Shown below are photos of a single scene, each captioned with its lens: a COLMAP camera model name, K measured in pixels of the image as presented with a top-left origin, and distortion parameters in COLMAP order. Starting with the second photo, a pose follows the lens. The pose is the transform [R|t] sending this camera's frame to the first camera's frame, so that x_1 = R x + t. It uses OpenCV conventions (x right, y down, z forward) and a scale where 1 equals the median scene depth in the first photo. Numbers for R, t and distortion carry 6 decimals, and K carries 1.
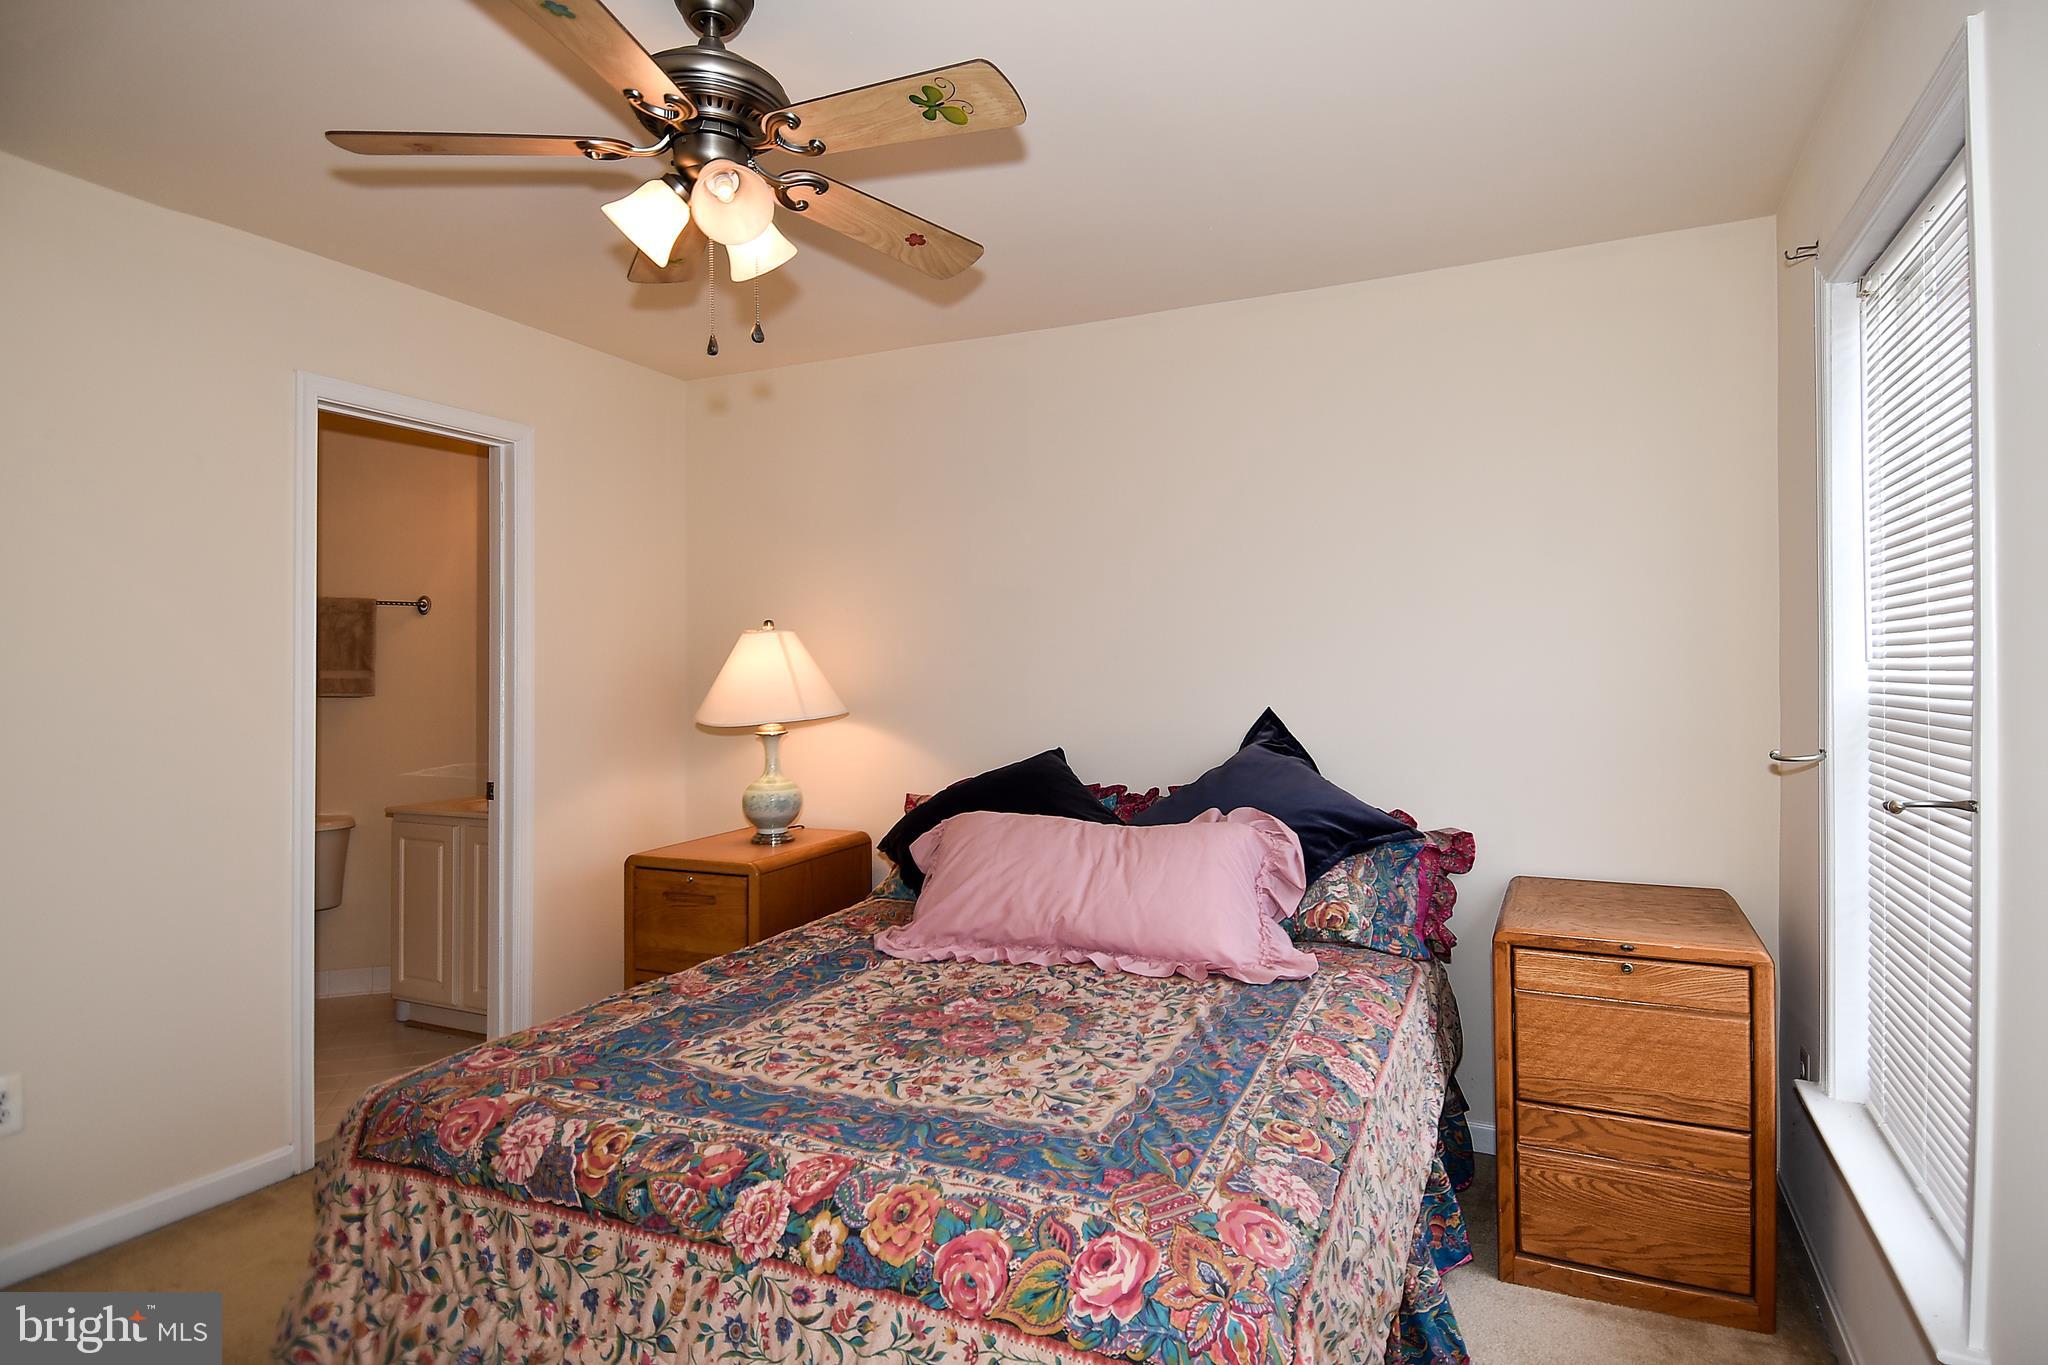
lens RADIAL K [[1073.1, 0, 1047.1], [0, 1073.1, 662.0], [0, 0, 1]] dist [0.061323, -0.060400]
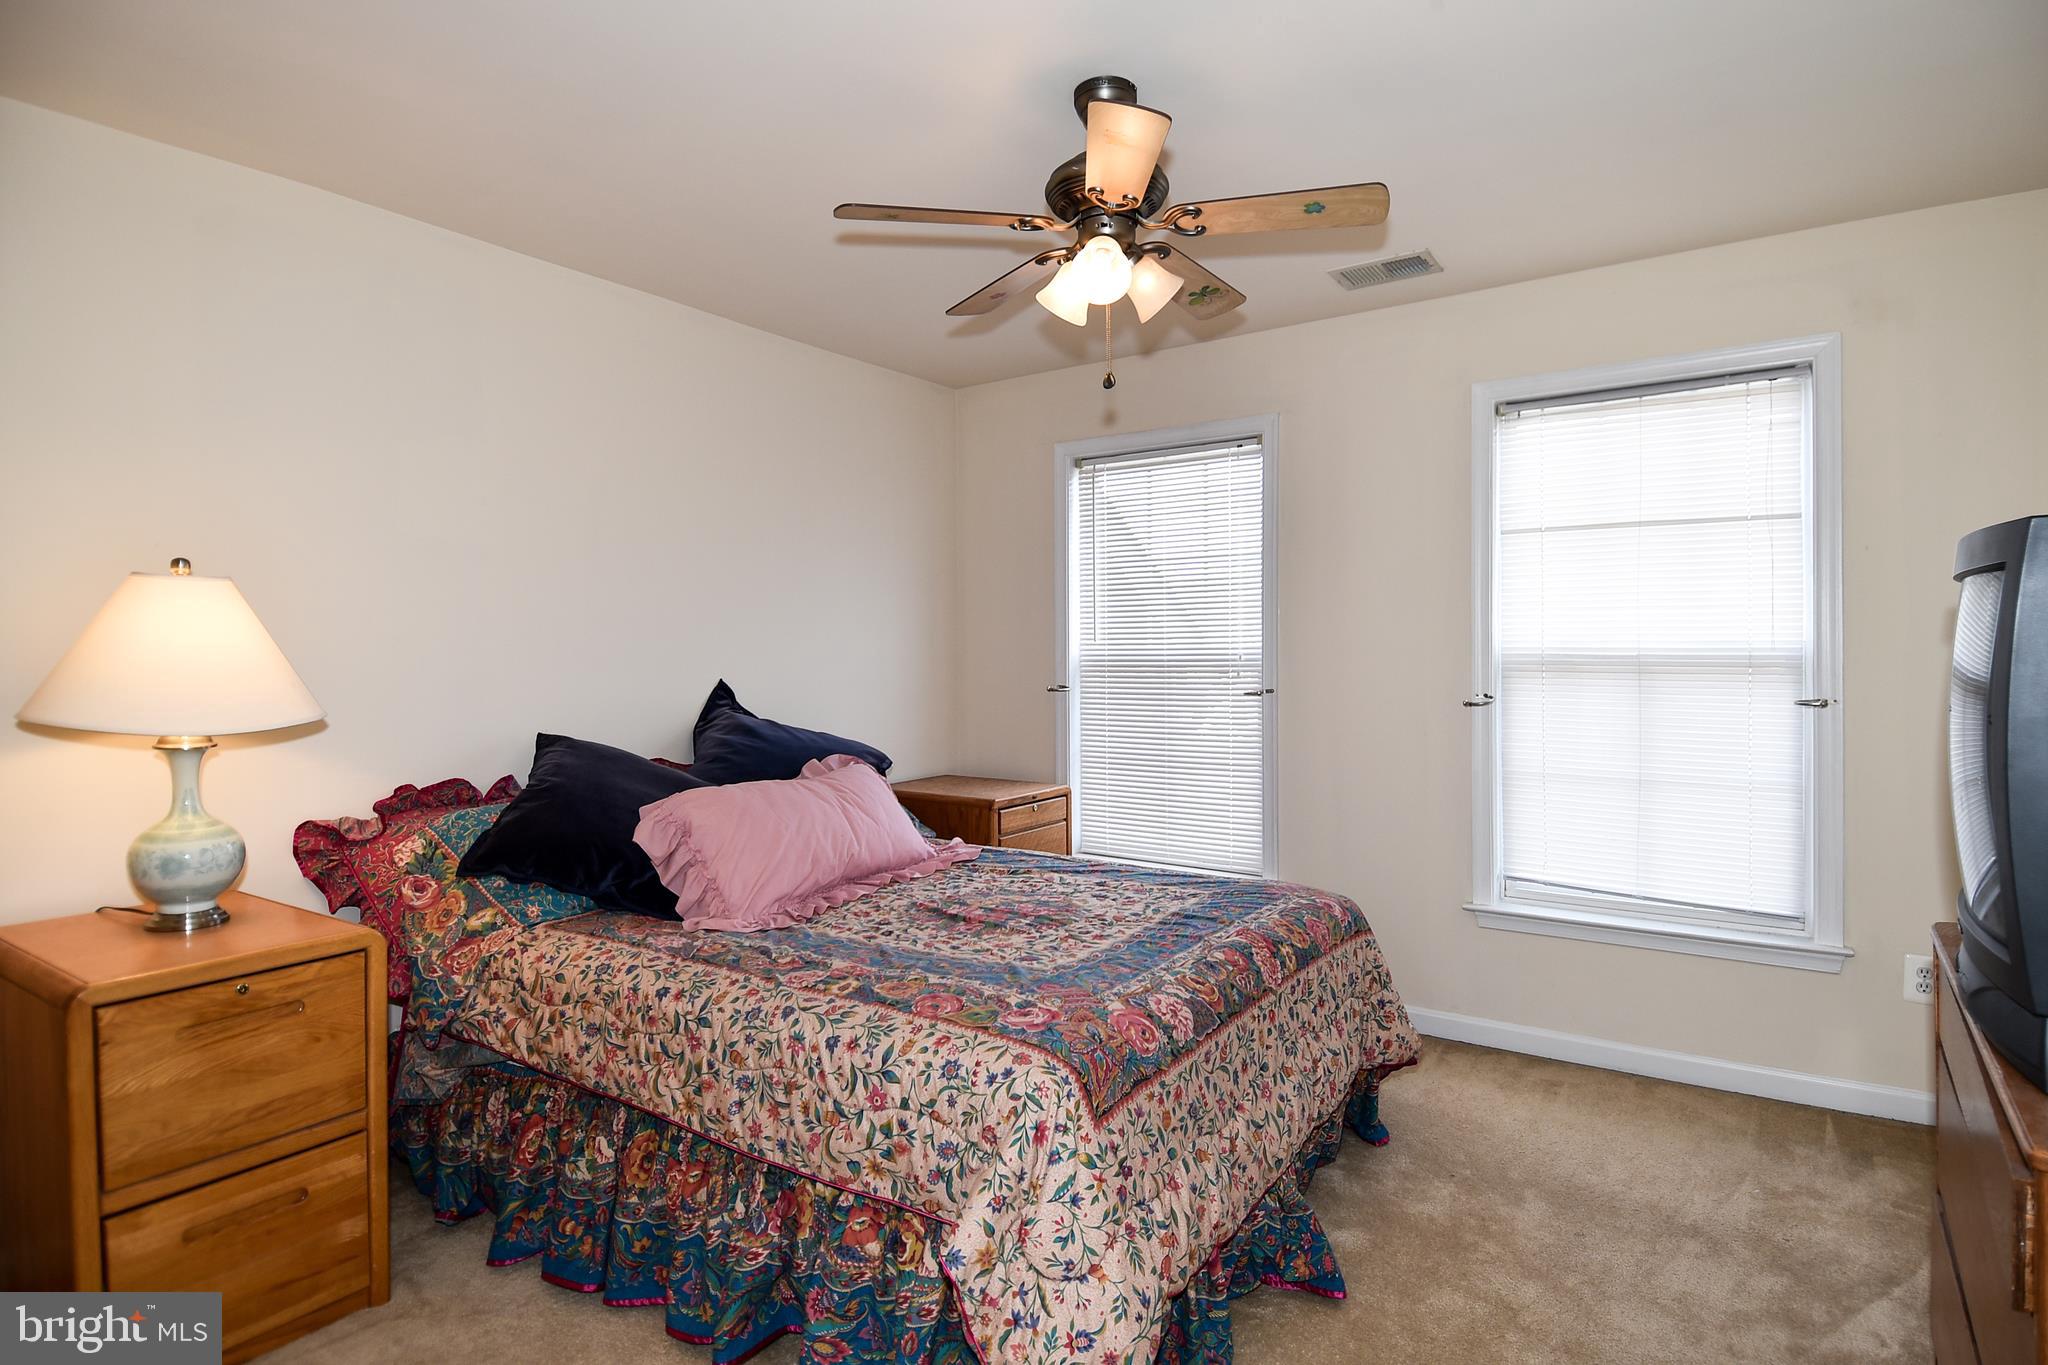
lens RADIAL K [[1073.1, 0, 1047.1], [0, 1073.1, 662.0], [0, 0, 1]] dist [0.061323, -0.060400]
pose [[0.166773, -0.006985, 0.985971, -1.423061], [-0.001082, 0.999973, 0.007268, 0.026538], [-0.985995, -0.002279, 0.166761, 0.777591]]
